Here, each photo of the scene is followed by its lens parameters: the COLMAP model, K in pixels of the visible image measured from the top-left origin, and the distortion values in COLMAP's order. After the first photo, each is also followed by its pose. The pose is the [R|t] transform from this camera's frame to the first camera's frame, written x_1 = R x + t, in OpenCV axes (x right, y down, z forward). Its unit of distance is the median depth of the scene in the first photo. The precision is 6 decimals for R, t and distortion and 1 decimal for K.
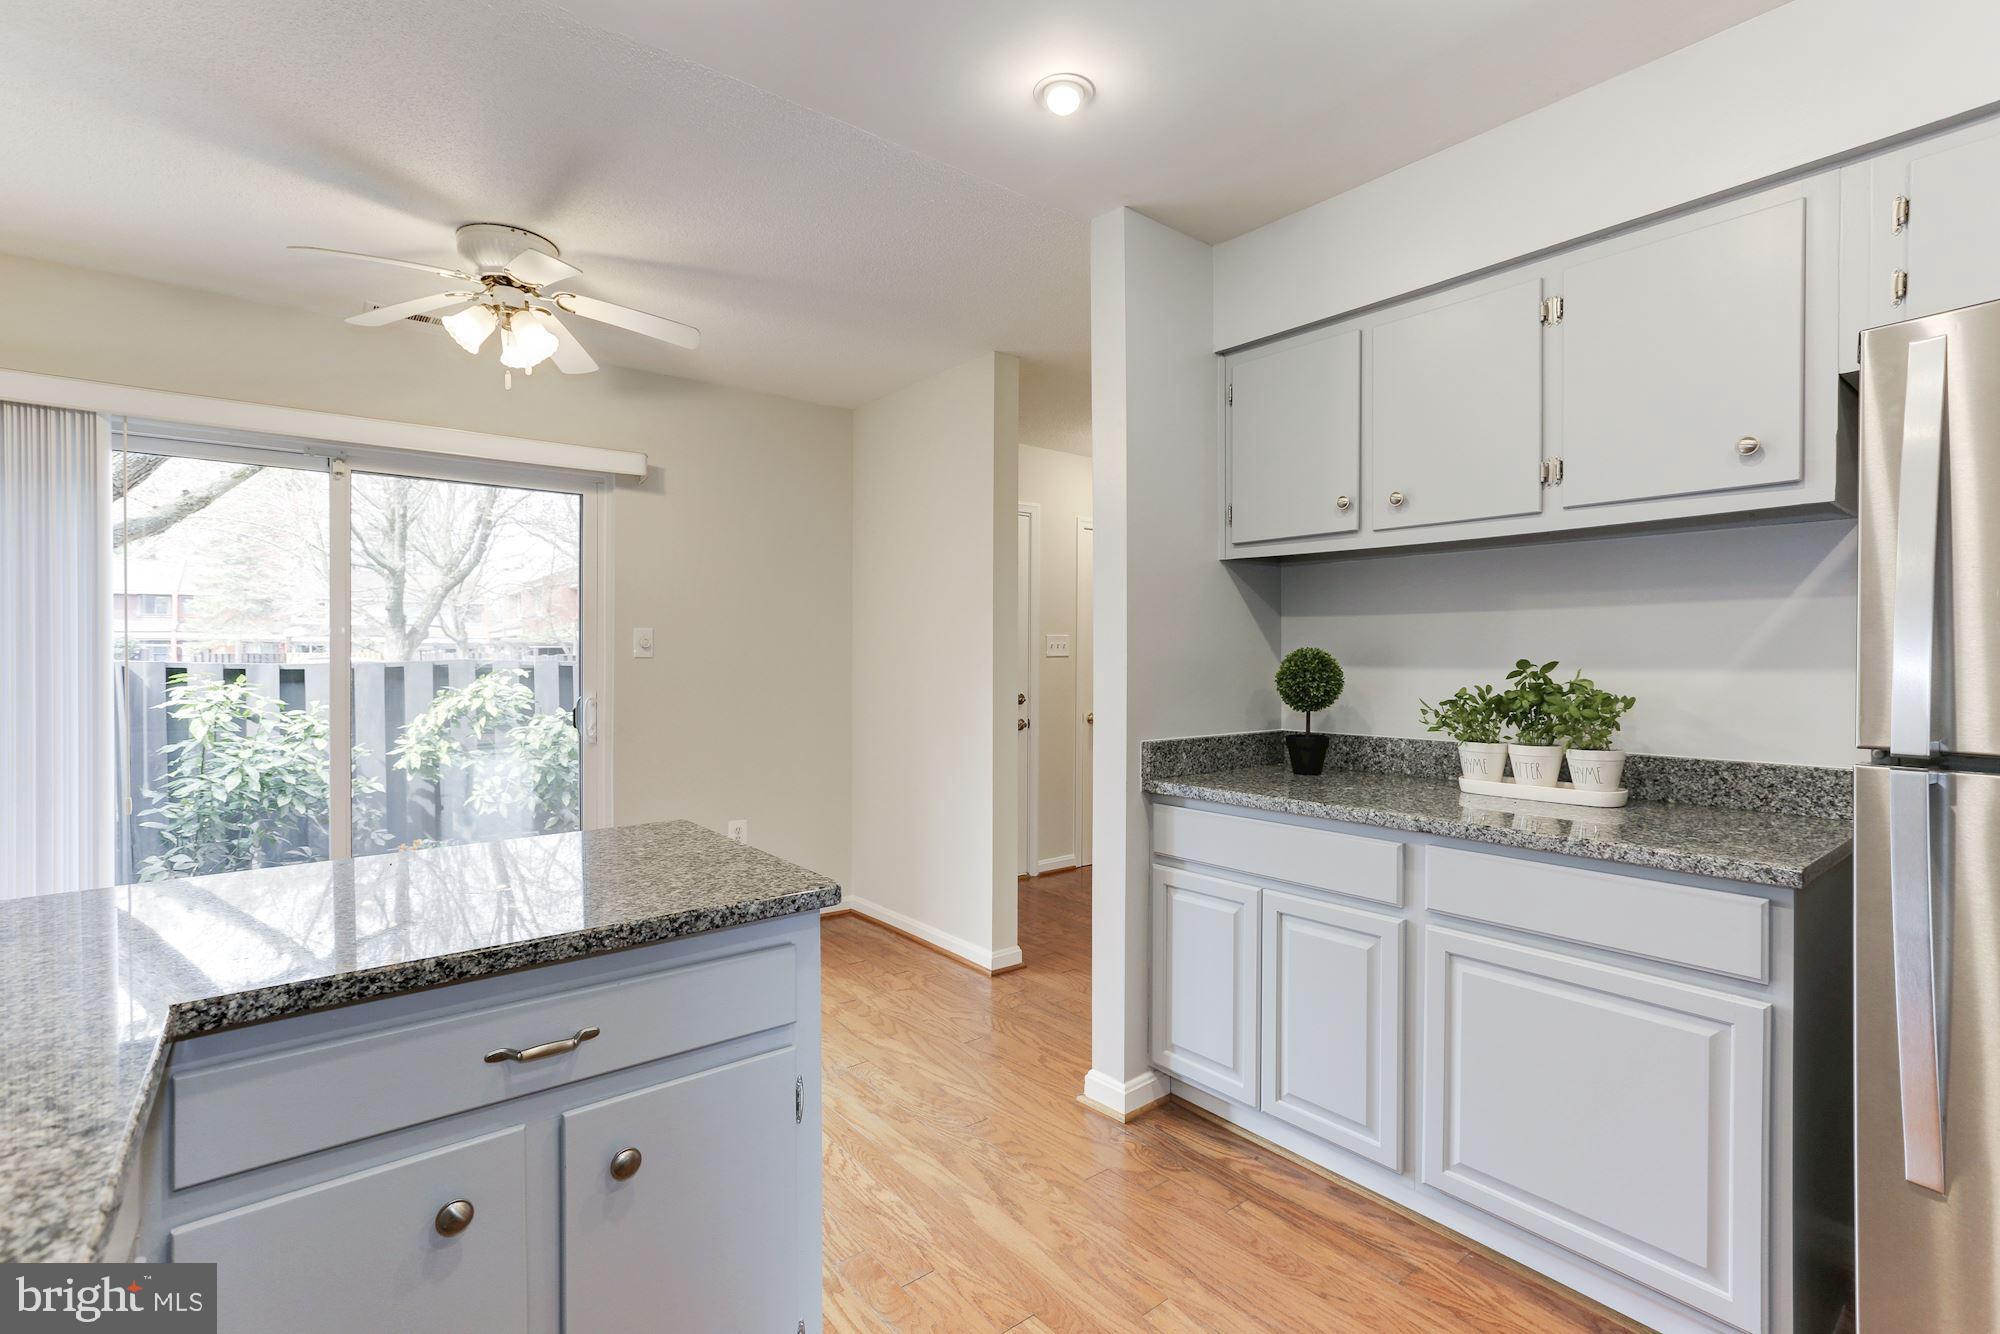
lens RADIAL K [[931.7, 0, 1029.2], [0, 931.7, 658.9], [0, 0, 1]] dist [-0.028537, 0.019813]
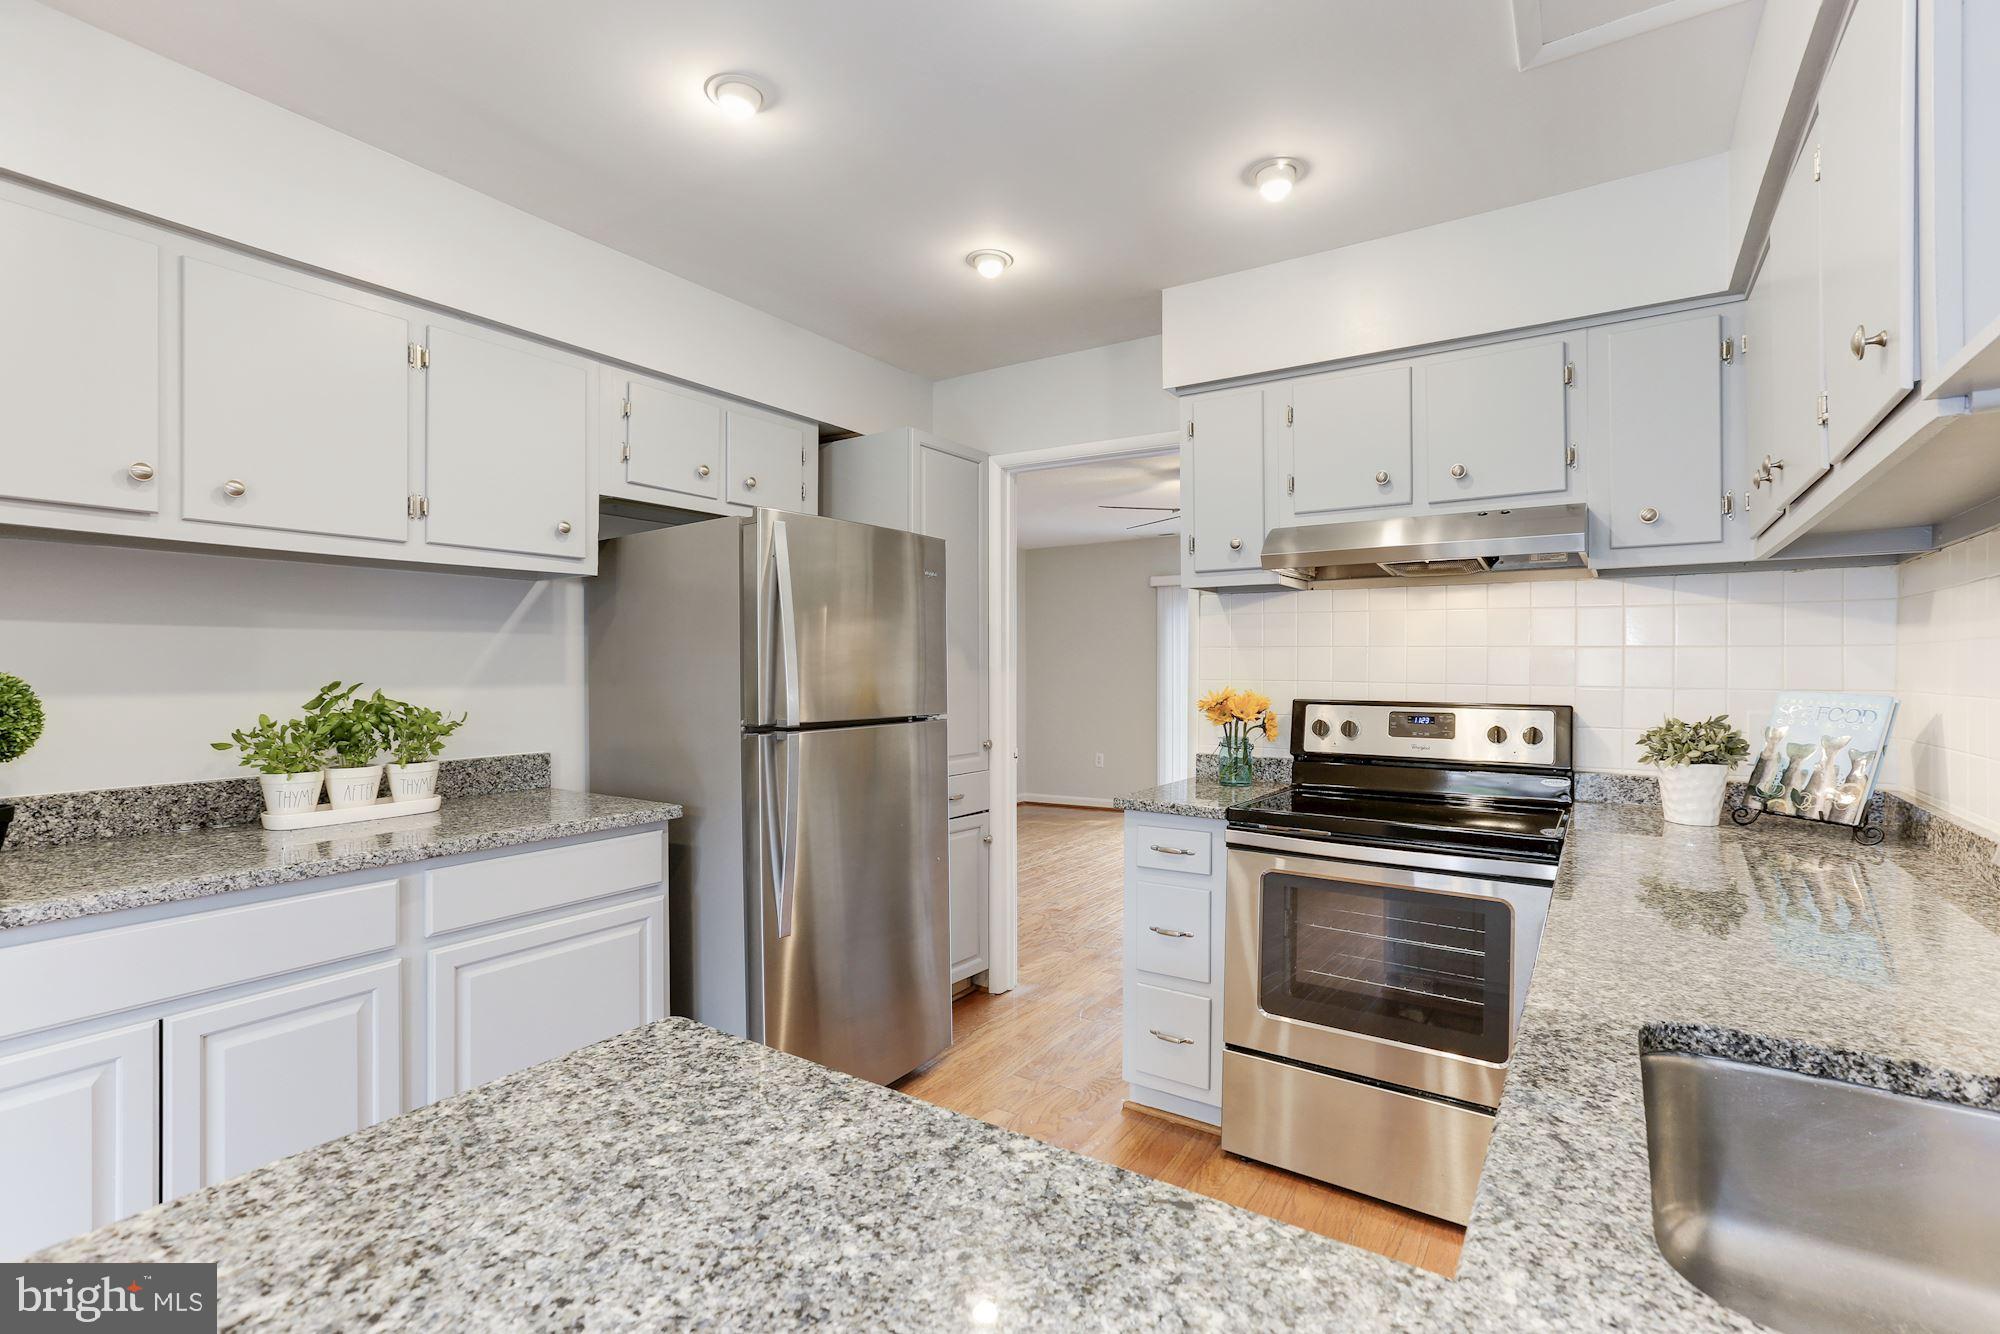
lens RADIAL K [[929.9, 0, 997.2], [0, 929.9, 663.4], [0, 0, 1]] dist [-0.030877, 0.025947]
pose [[-0.301430, 0.002575, 0.953485, -0.558649], [0.002087, 0.999996, -0.002041, -0.013690], [-0.953486, 0.001374, -0.301434, 0.580072]]
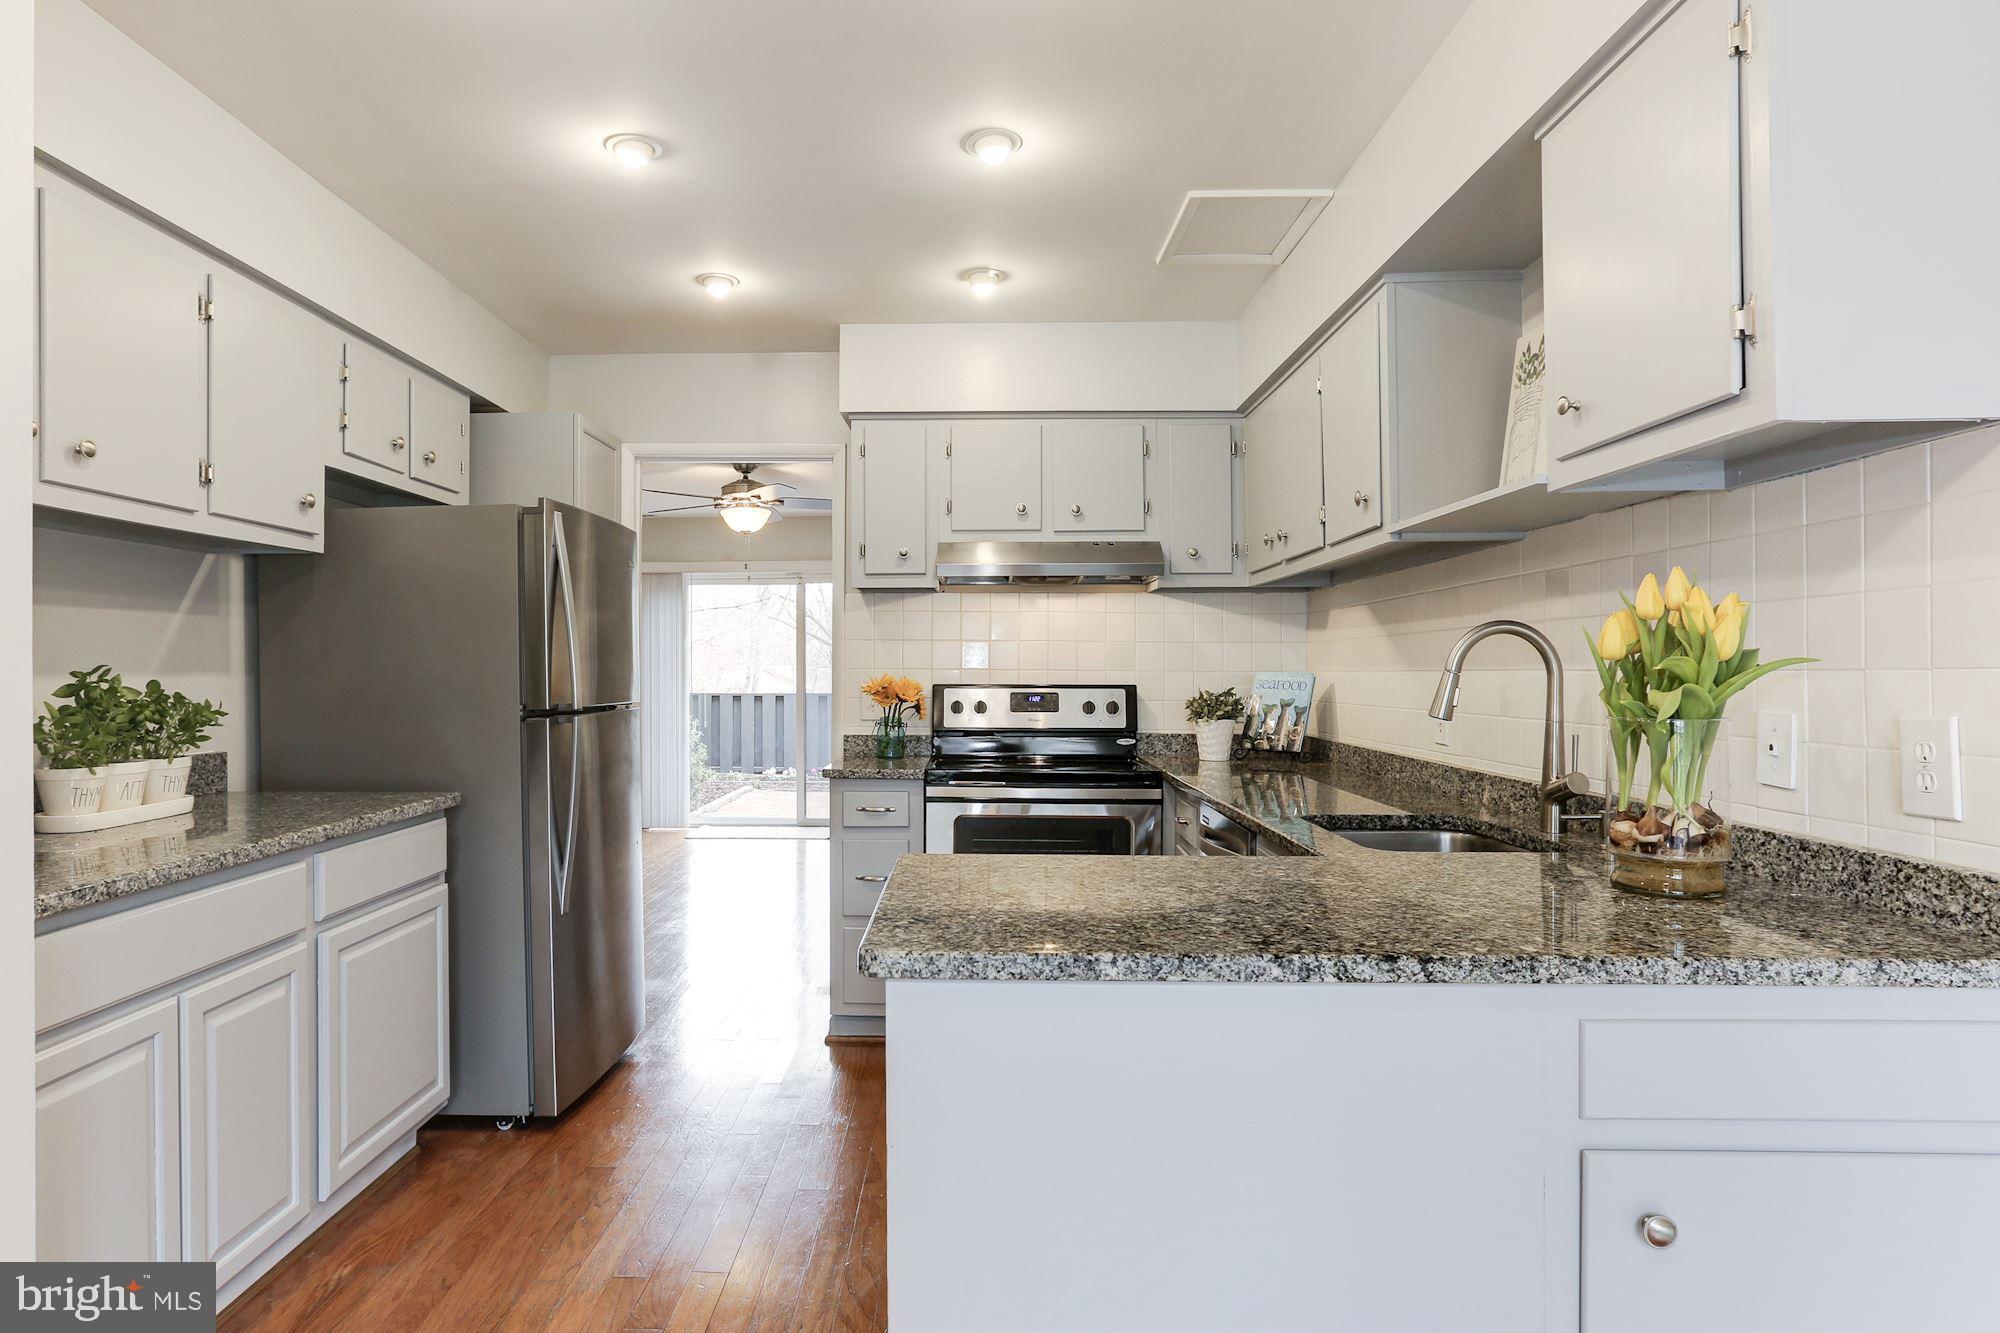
lens RADIAL K [[1163.8, 0, 949.3], [0, 1163.8, 657.2], [0, 0, 1]] dist [-0.005200, 0.001402]
pose [[-0.765563, 0.007701, 0.643315, -0.702527], [0.003249, 0.999962, -0.008104, 0.004474], [-0.643353, -0.004114, -0.765559, 1.219978]]
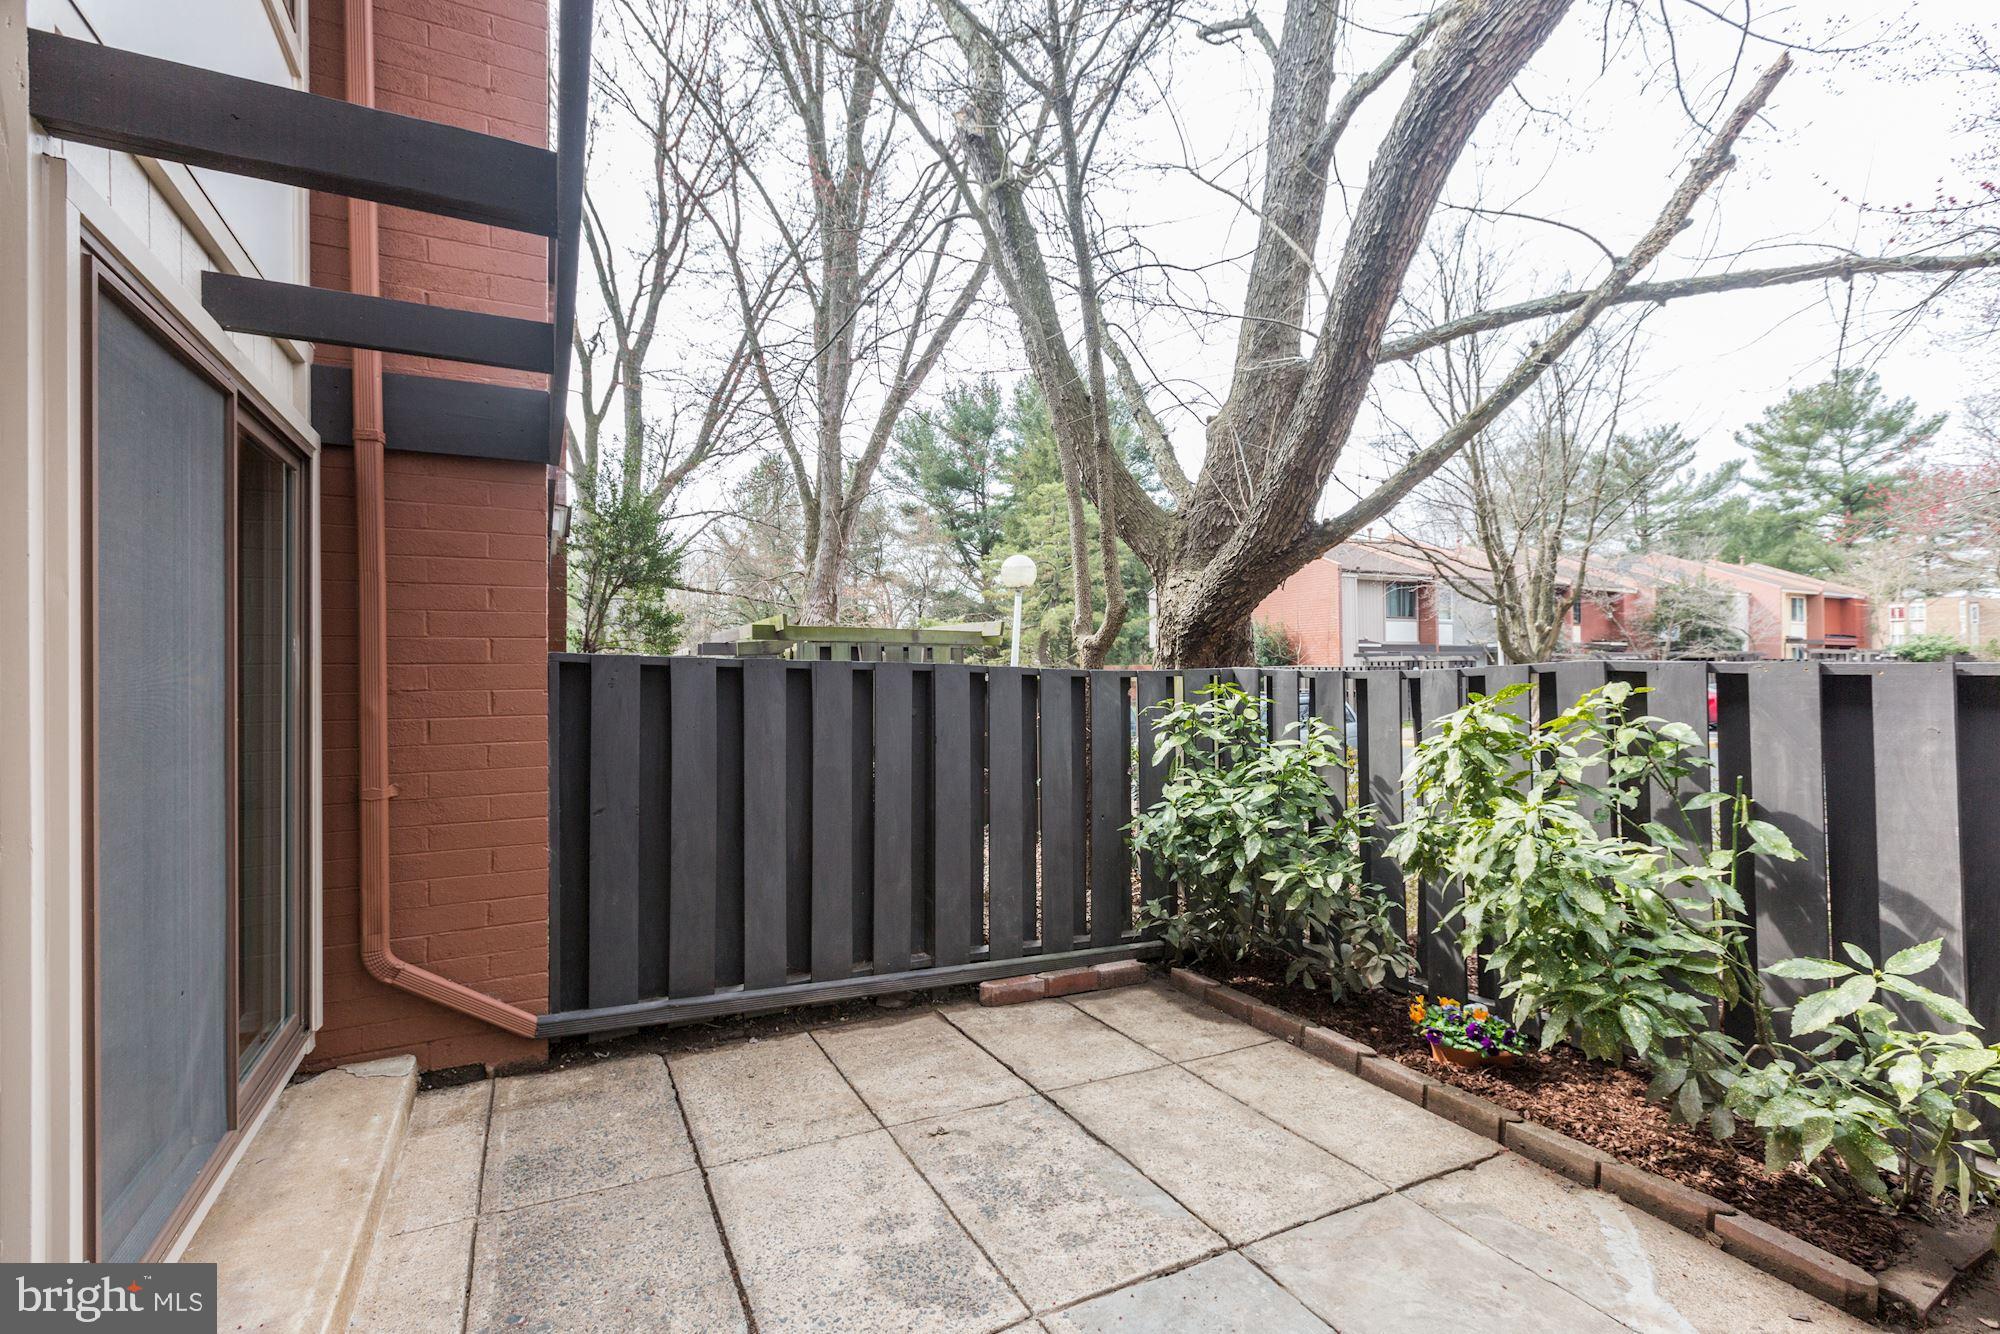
lens RADIAL K [[896.9, 0, 1003.5], [0, 896.9, 664.2], [0, 0, 1]] dist [0.004531, -0.001330]
pose [[-0.203280, -0.010327, -0.979066, -0.291208], [0.008830, 0.999884, -0.012379, 0.020633], [0.979081, -0.011161, -0.203166, 2.494016]]
